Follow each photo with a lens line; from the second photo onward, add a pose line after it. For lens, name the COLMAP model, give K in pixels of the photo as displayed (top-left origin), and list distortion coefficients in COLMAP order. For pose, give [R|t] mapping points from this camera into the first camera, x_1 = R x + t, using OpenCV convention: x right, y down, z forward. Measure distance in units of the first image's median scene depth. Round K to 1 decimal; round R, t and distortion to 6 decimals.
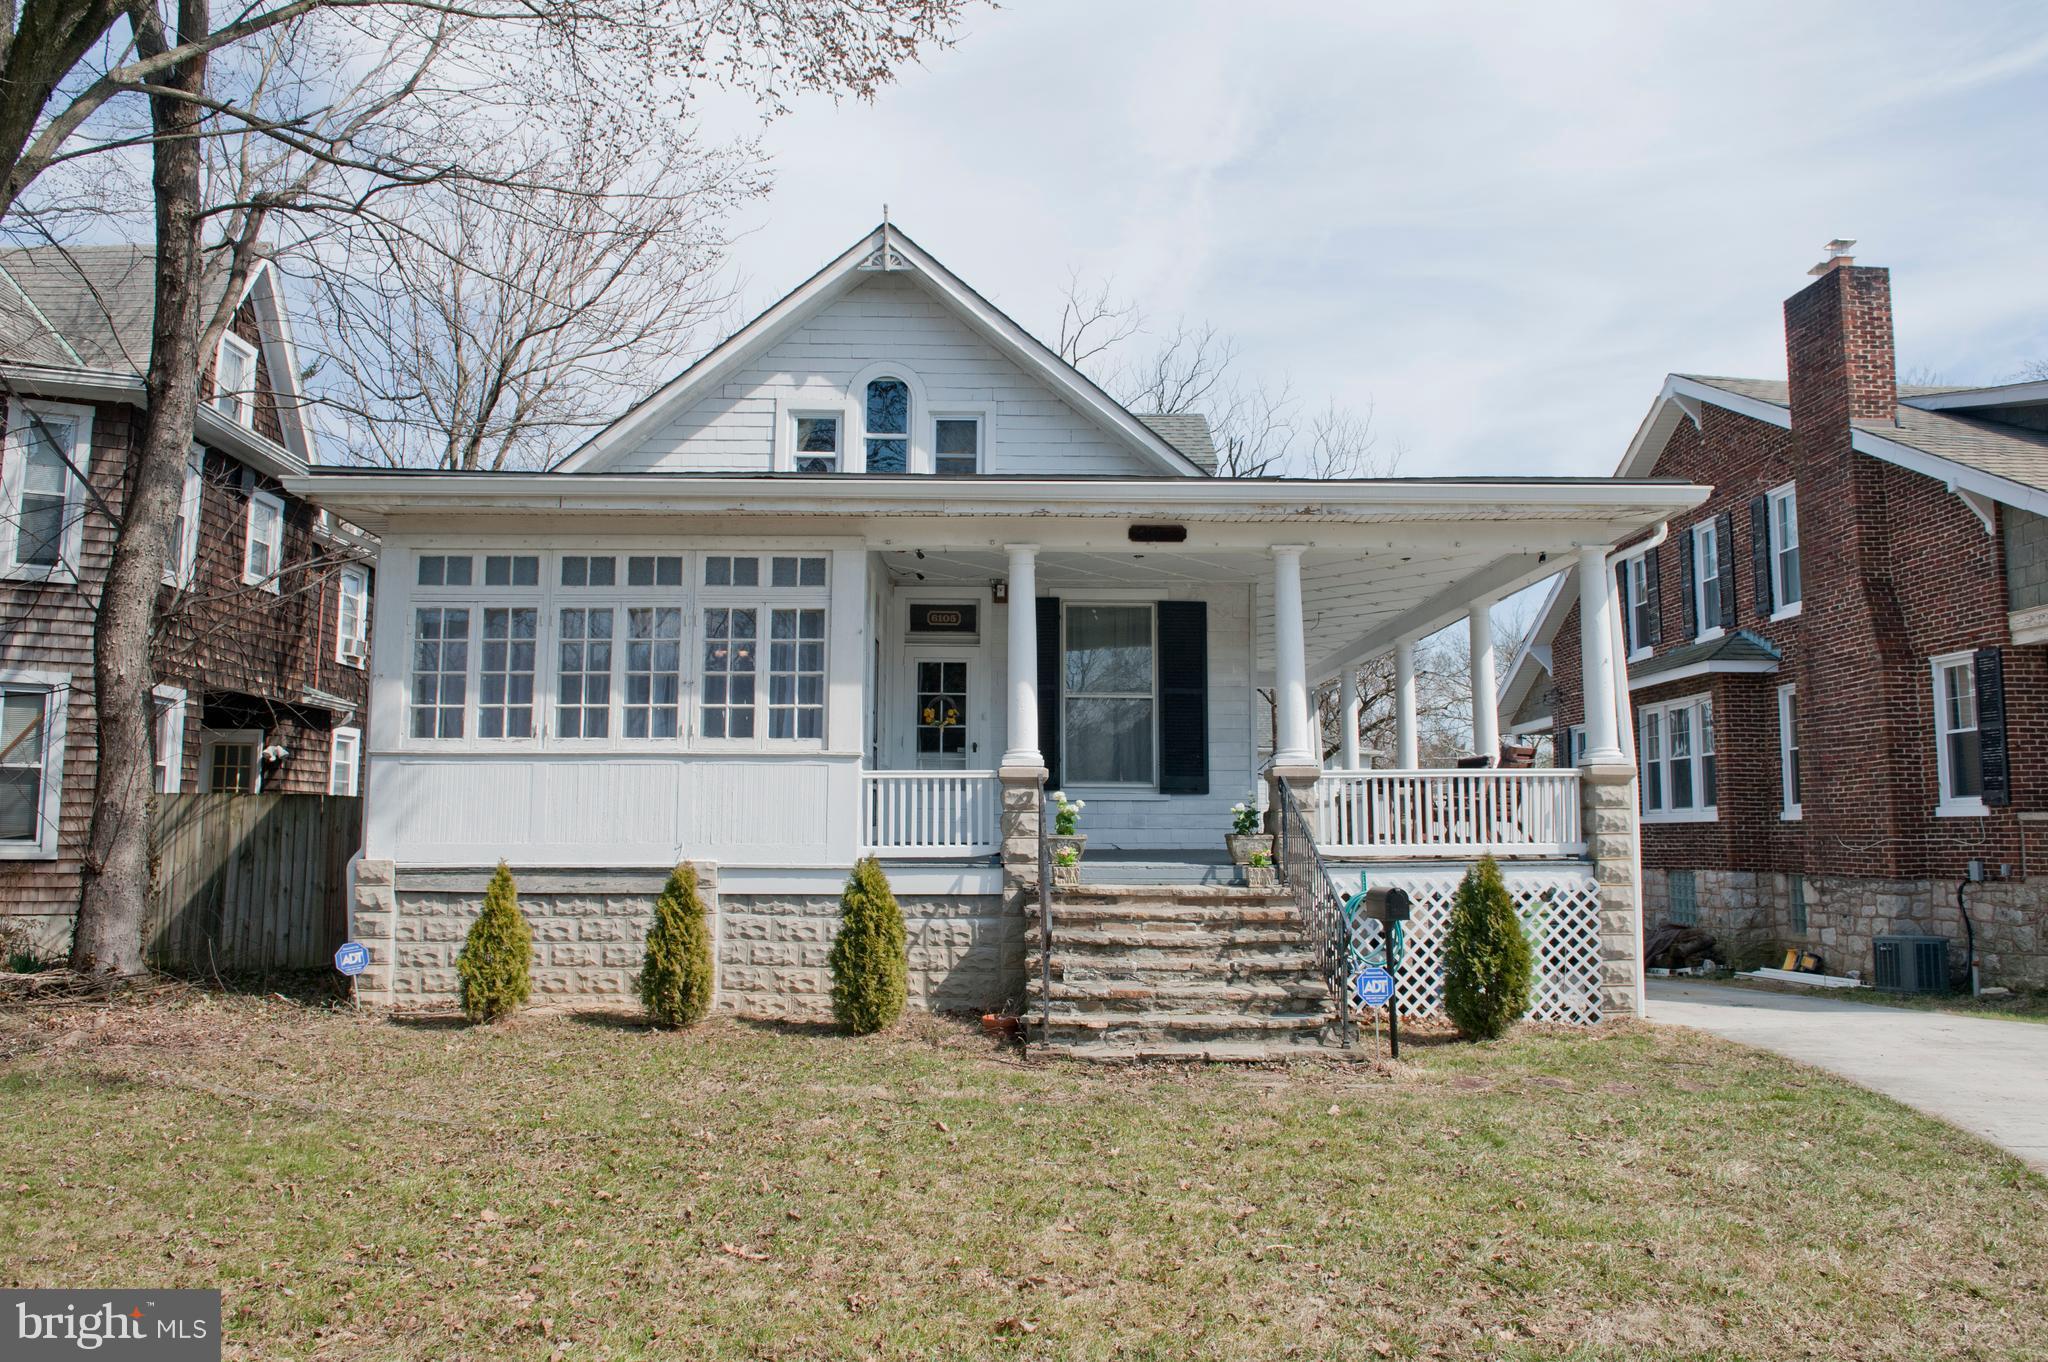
lens RADIAL K [[1490.4, 0, 1024.5], [0, 1490.4, 682.6], [0, 0, 1]] dist [-0.037336, -0.023741]
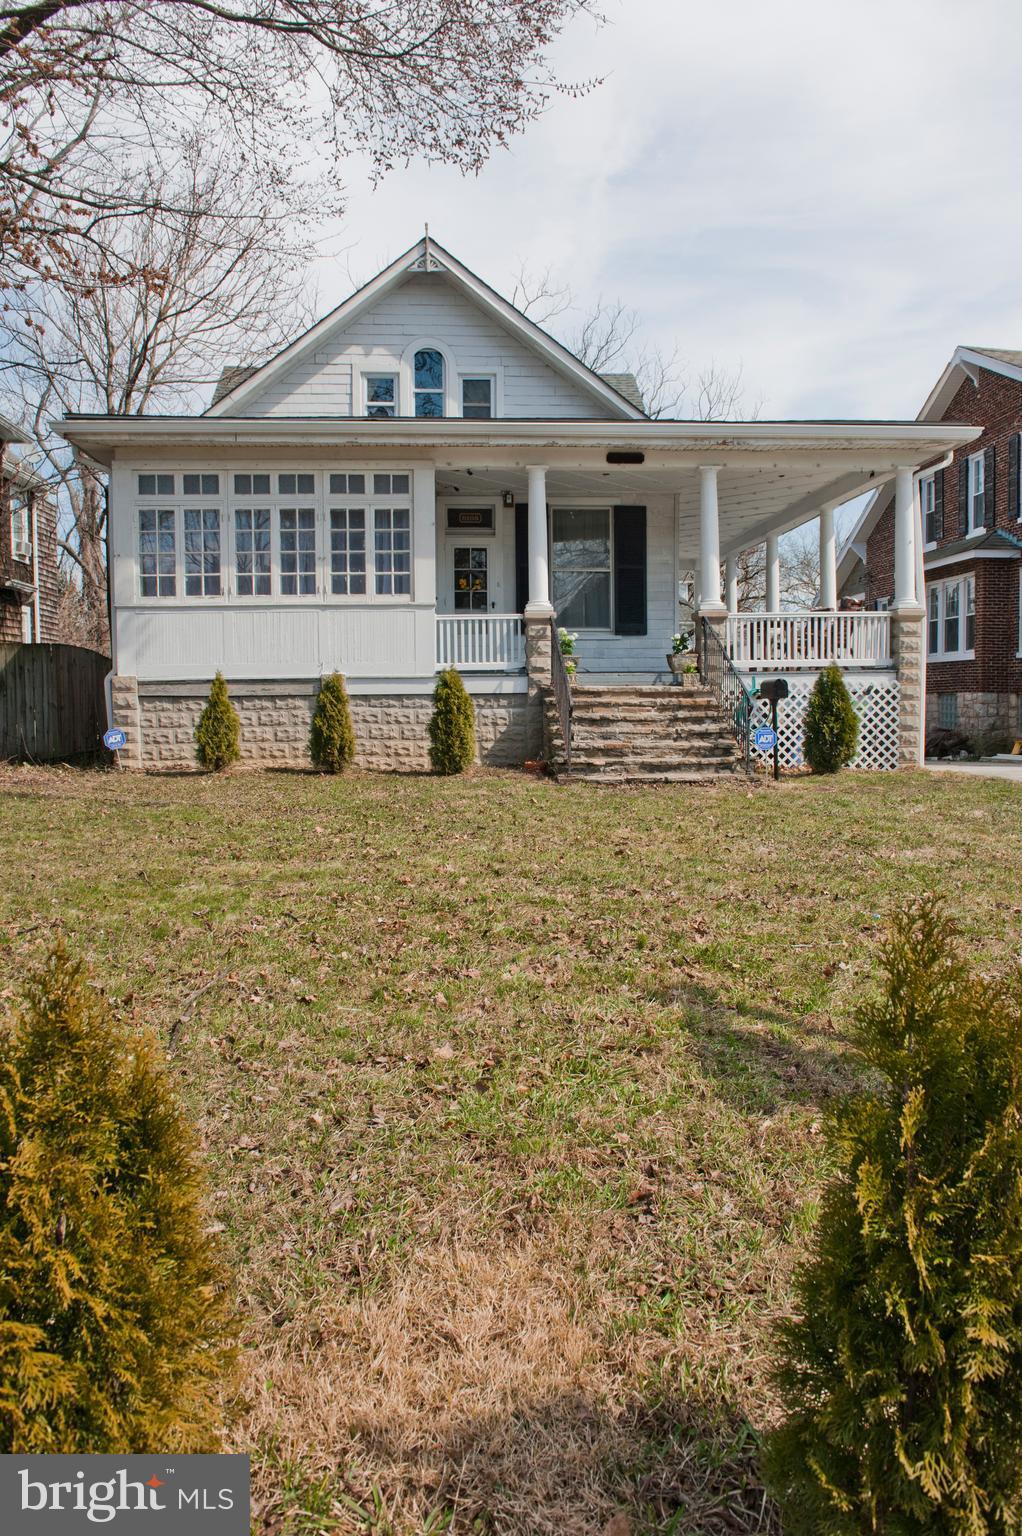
lens RADIAL K [[1117.8, 0, 512.4], [0, 1117.8, 772.9], [0, 0, 1]] dist [-0.037336, -0.023741]
pose [[0.998942, -0.014521, 0.043640, -0.081962], [0.006934, 0.985558, 0.169197, 0.024646], [-0.045466, -0.168715, 0.984616, -0.176601]]
